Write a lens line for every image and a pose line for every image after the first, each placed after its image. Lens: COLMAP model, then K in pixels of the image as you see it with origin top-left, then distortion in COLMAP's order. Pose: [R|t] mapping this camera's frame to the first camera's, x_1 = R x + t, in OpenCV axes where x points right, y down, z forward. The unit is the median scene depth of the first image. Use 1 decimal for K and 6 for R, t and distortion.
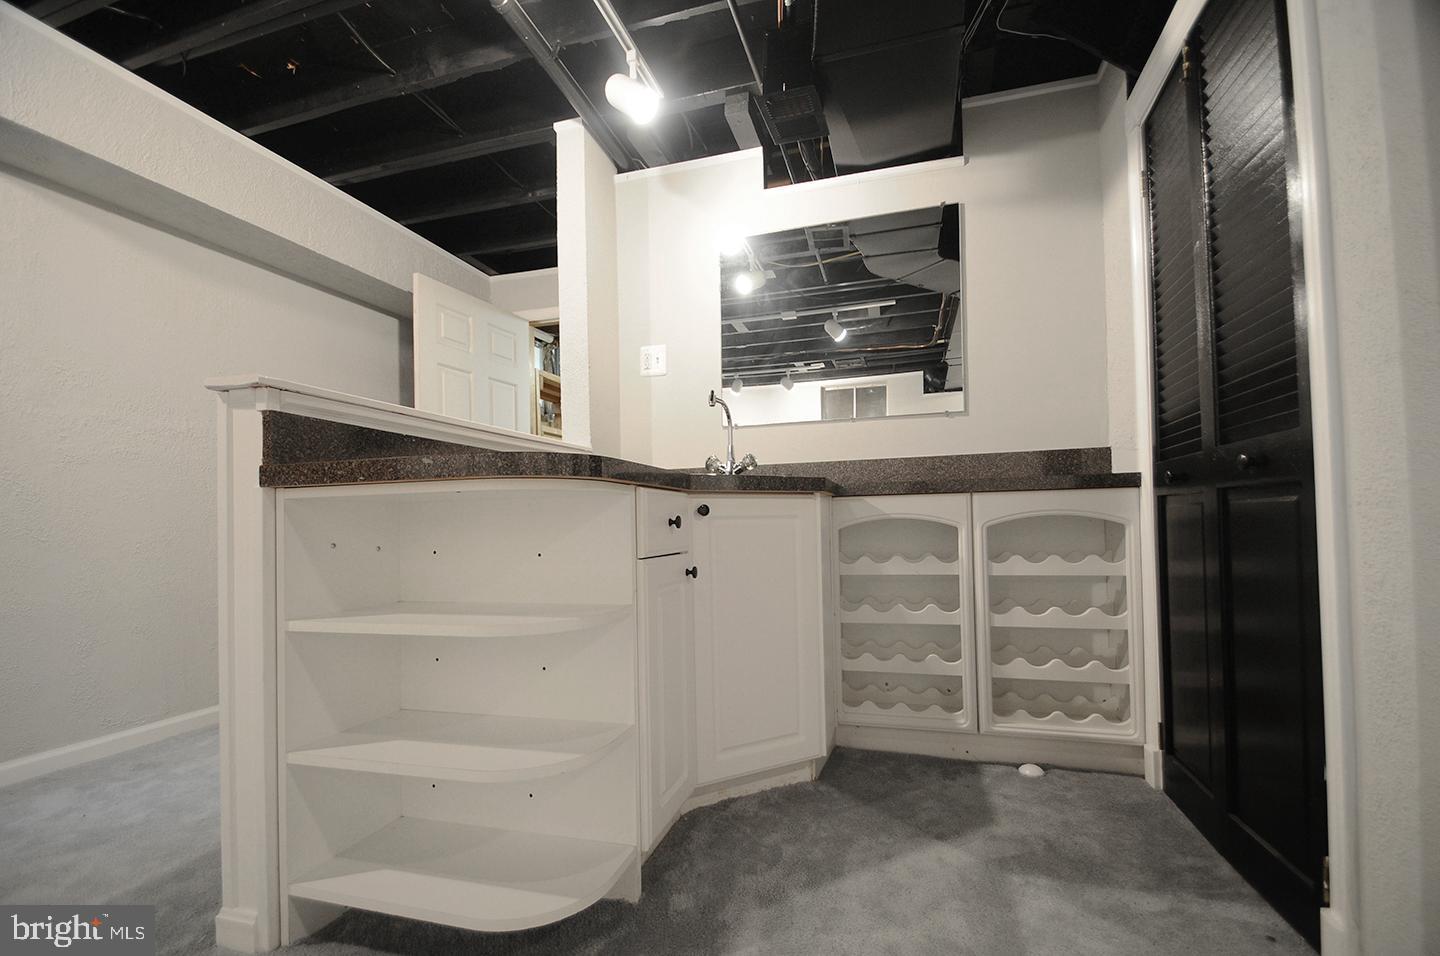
lens RADIAL K [[632.3, 0, 716.4], [0, 632.3, 509.2], [0, 0, 1]] dist [0.015239, -0.015582]
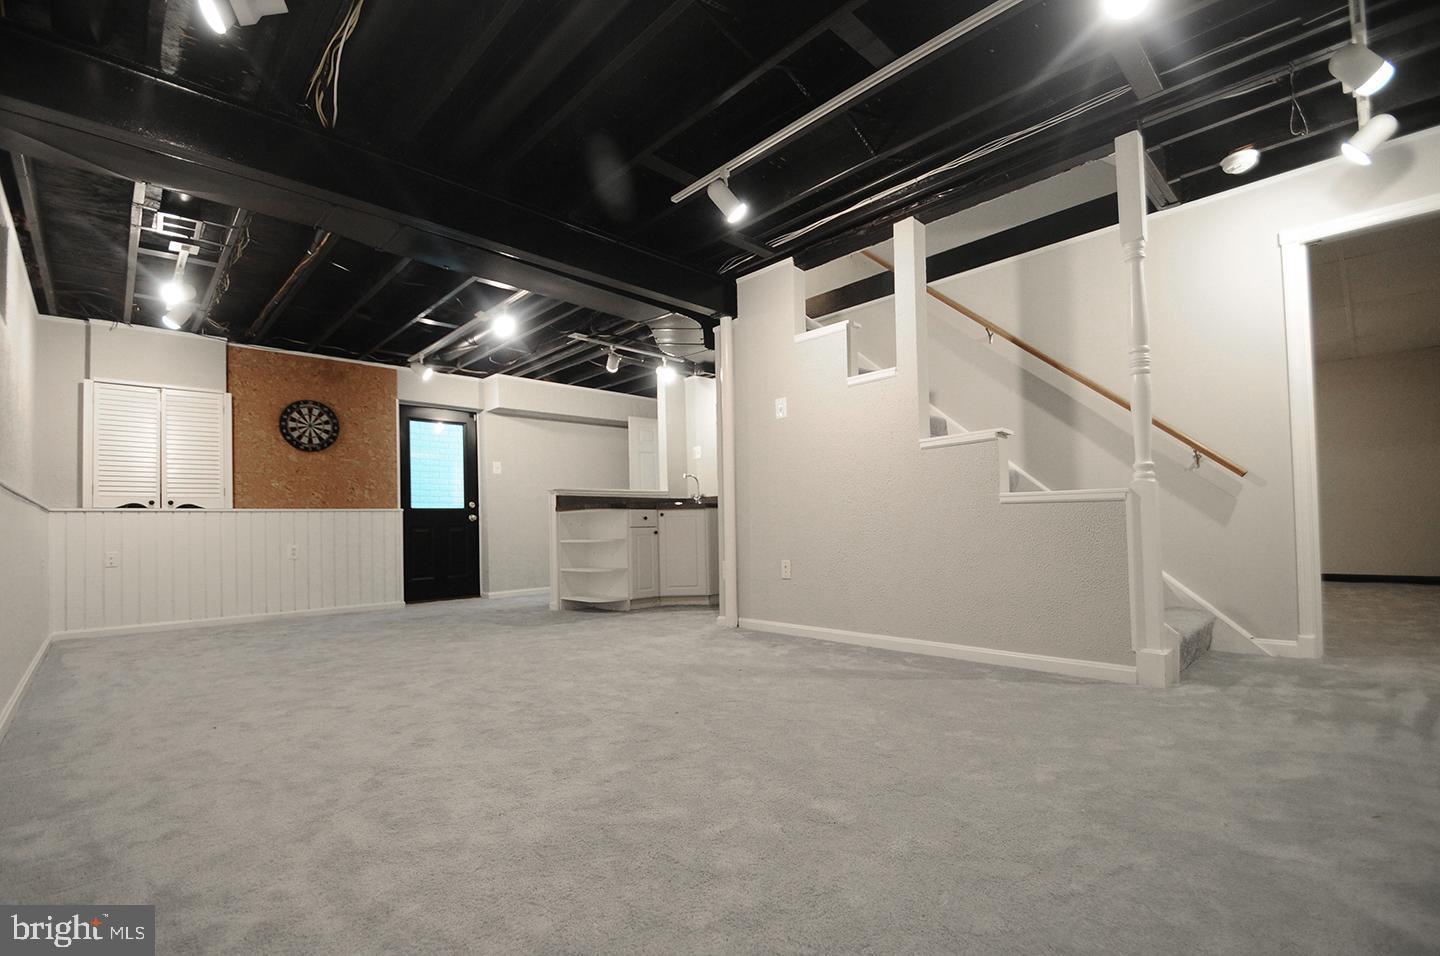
lens RADIAL K [[632.1, 0, 720.0], [0, 632.1, 509.3], [0, 0, 1]] dist [0.001237, -0.011233]
pose [[0.875757, -0.015450, -0.482504, 1.518374], [0.018269, 0.999832, 0.001144, -0.020193], [0.482406, -0.009817, 0.875893, -1.462237]]
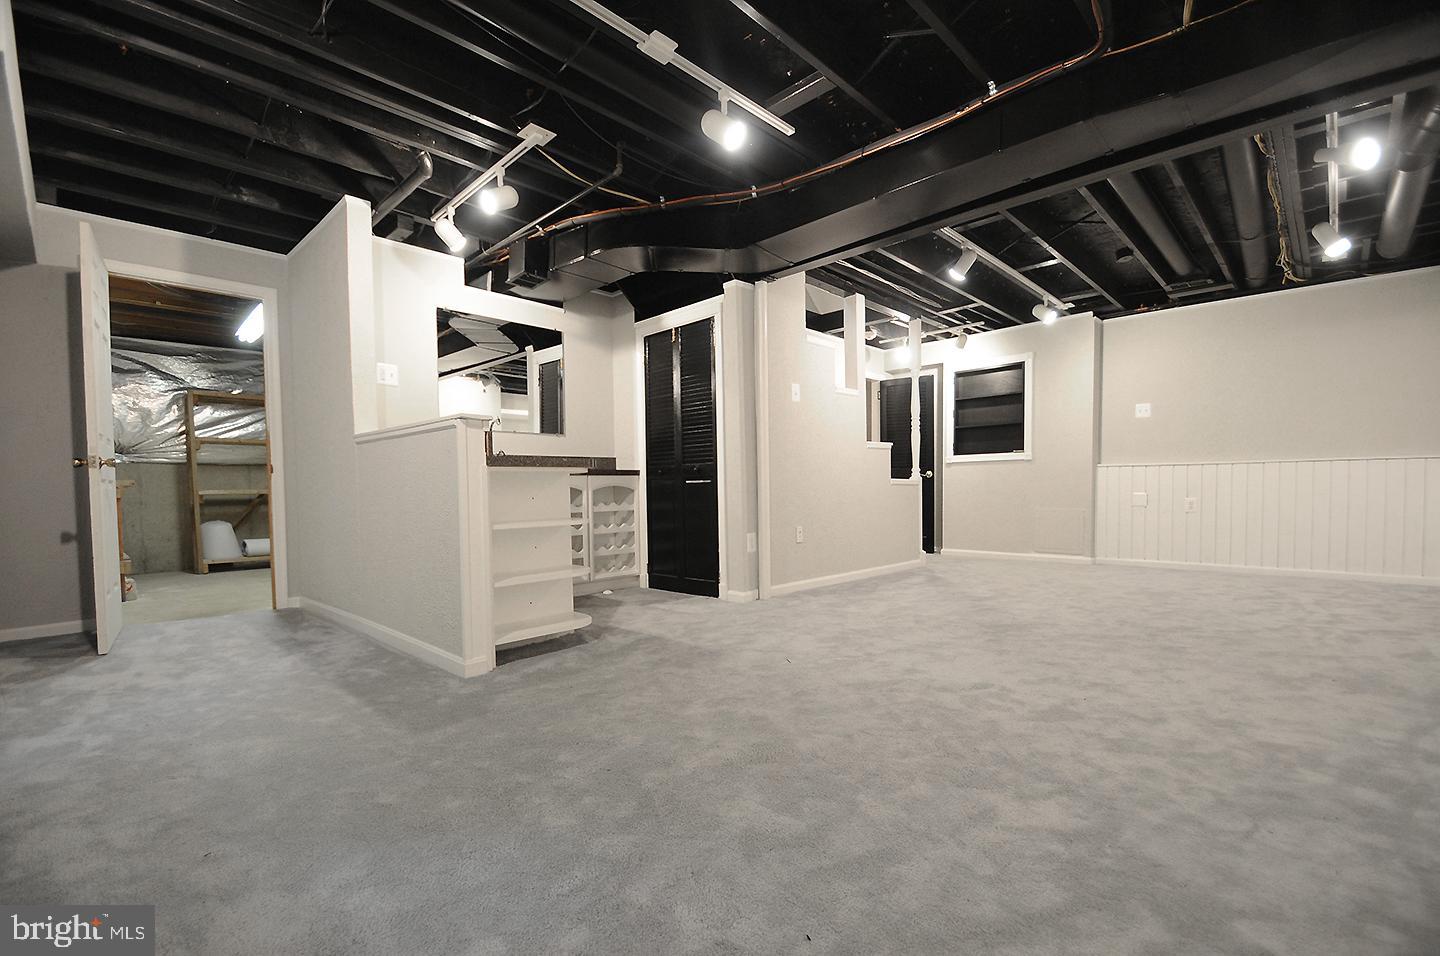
lens RADIAL K [[632.3, 0, 716.4], [0, 632.3, 509.2], [0, 0, 1]] dist [0.015239, -0.015582]
pose [[0.461077, -0.015800, 0.887220, -1.370744], [-0.013657, 0.999597, 0.024899, 0.031316], [-0.887255, -0.023598, 0.460675, -0.438642]]
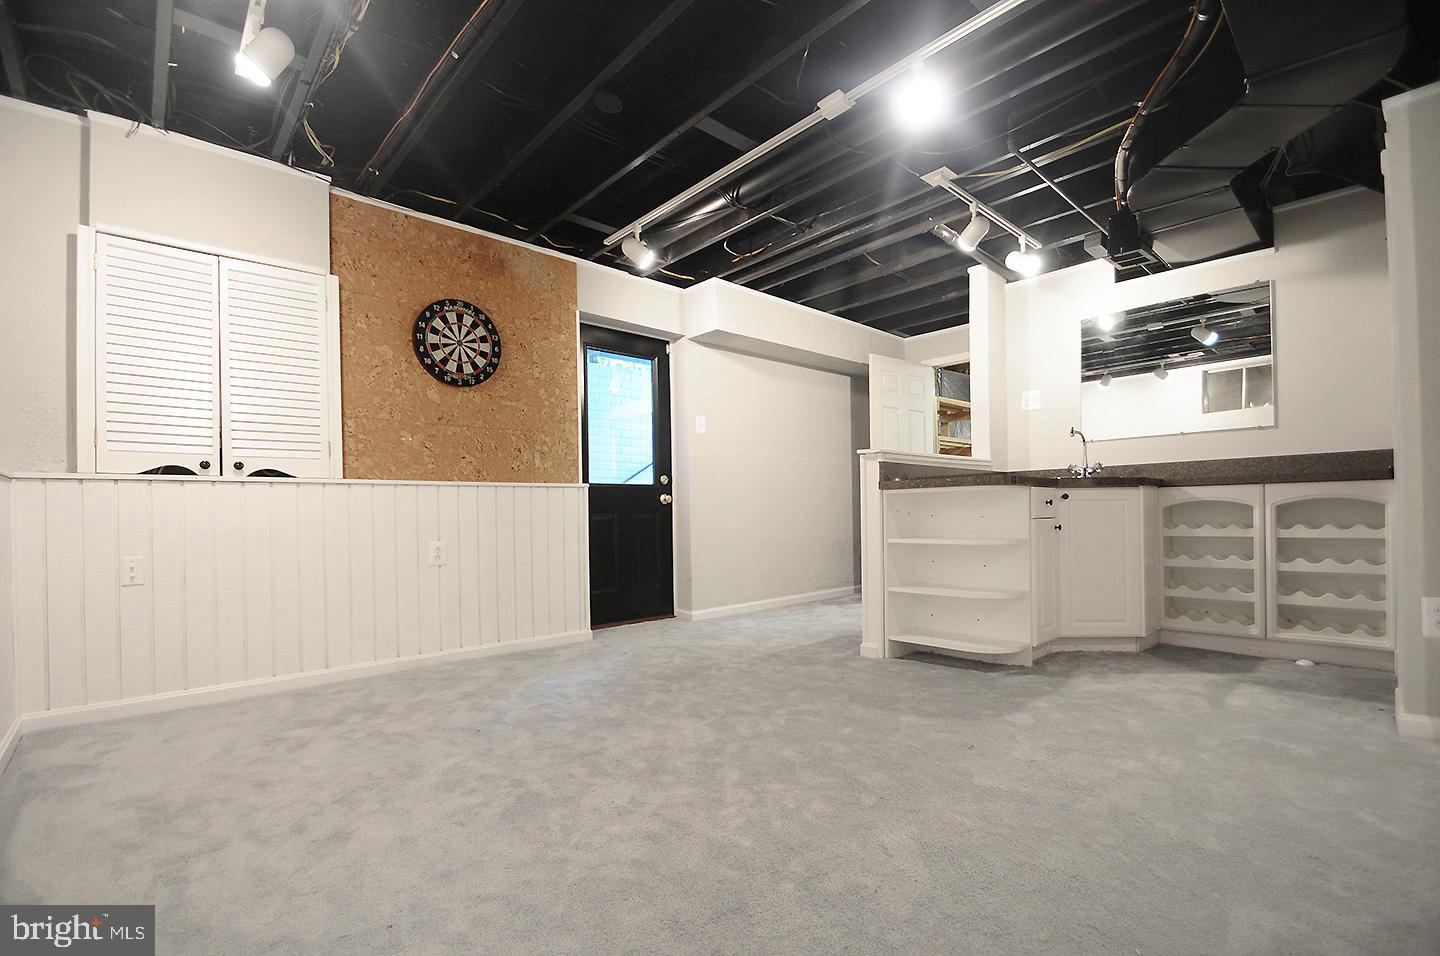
lens RADIAL K [[632.3, 0, 716.4], [0, 632.3, 509.2], [0, 0, 1]] dist [0.015239, -0.015582]
pose [[0.861092, 0.005728, -0.508417, 0.039227], [0.008789, 0.999619, 0.026148, -0.016159], [0.508374, -0.026984, 0.860714, -1.003641]]
